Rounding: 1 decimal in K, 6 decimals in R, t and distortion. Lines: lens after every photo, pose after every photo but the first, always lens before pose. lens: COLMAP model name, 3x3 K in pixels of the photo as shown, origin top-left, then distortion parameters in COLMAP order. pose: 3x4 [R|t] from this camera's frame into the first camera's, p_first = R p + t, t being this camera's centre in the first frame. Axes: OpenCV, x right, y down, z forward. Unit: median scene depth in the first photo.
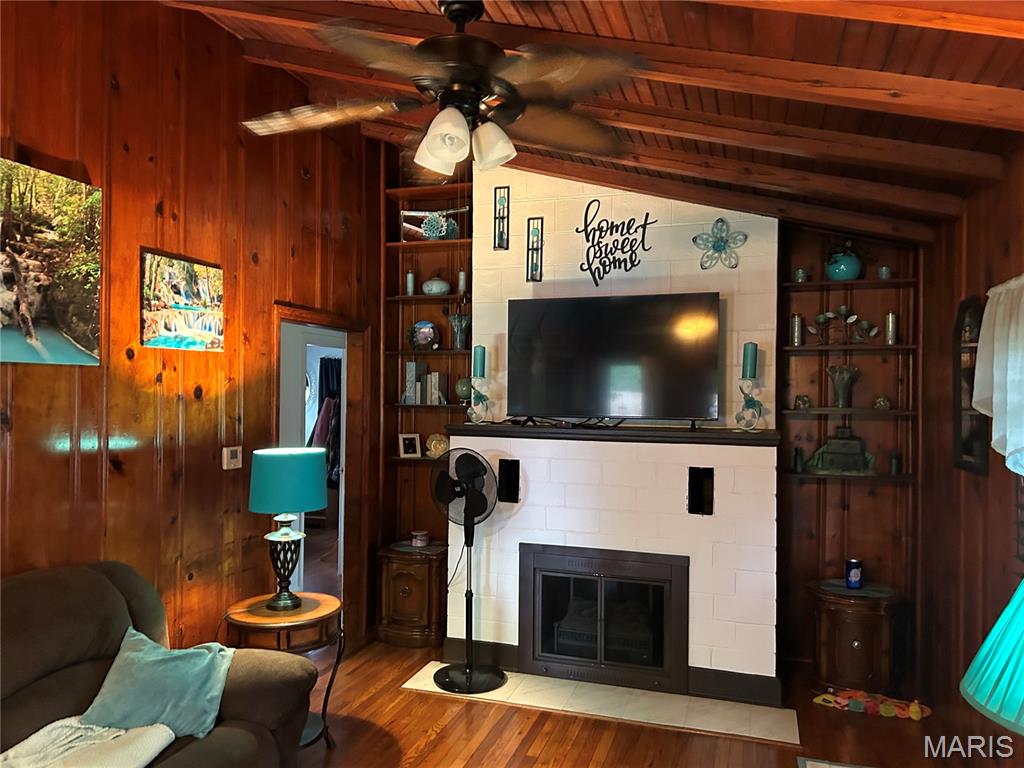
lens RADIAL K [[767.6, 0, 504.5], [0, 767.6, 396.4], [0, 0, 1]] dist [0.063103, -0.068855]
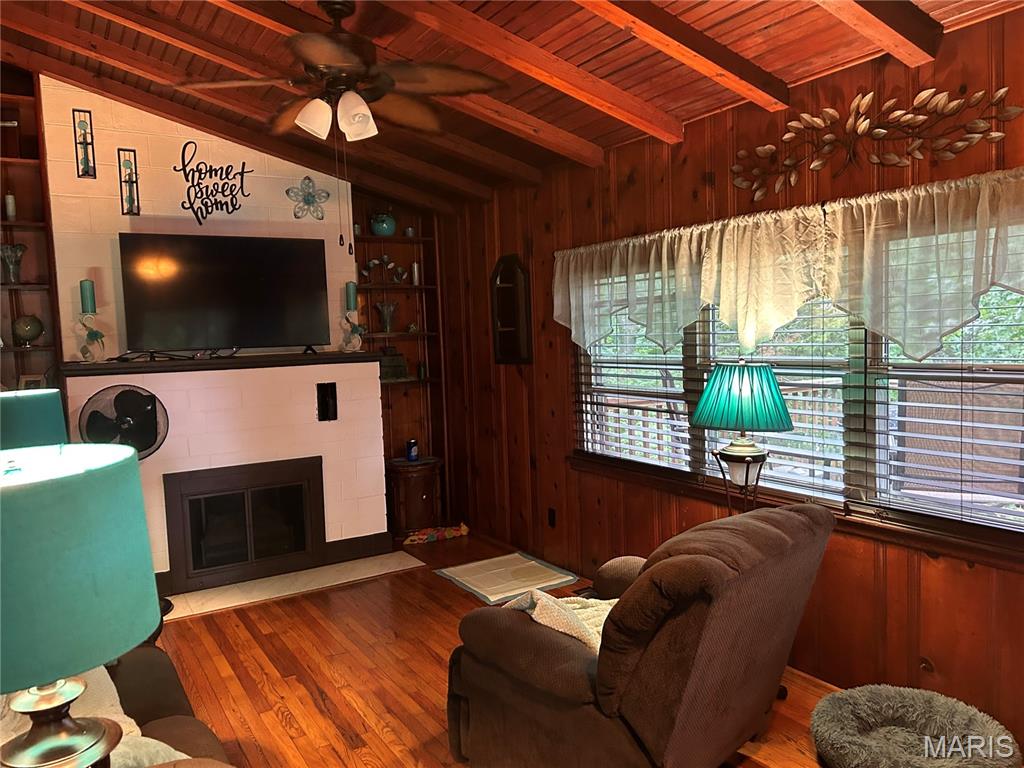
lens RADIAL K [[767.6, 0, 504.5], [0, 767.6, 396.4], [0, 0, 1]] dist [0.063103, -0.068855]
pose [[0.645867, -0.097864, 0.757151, -0.449604], [0.042359, 0.994816, 0.092450, 0.010205], [-0.762274, -0.027638, 0.646664, -0.015582]]
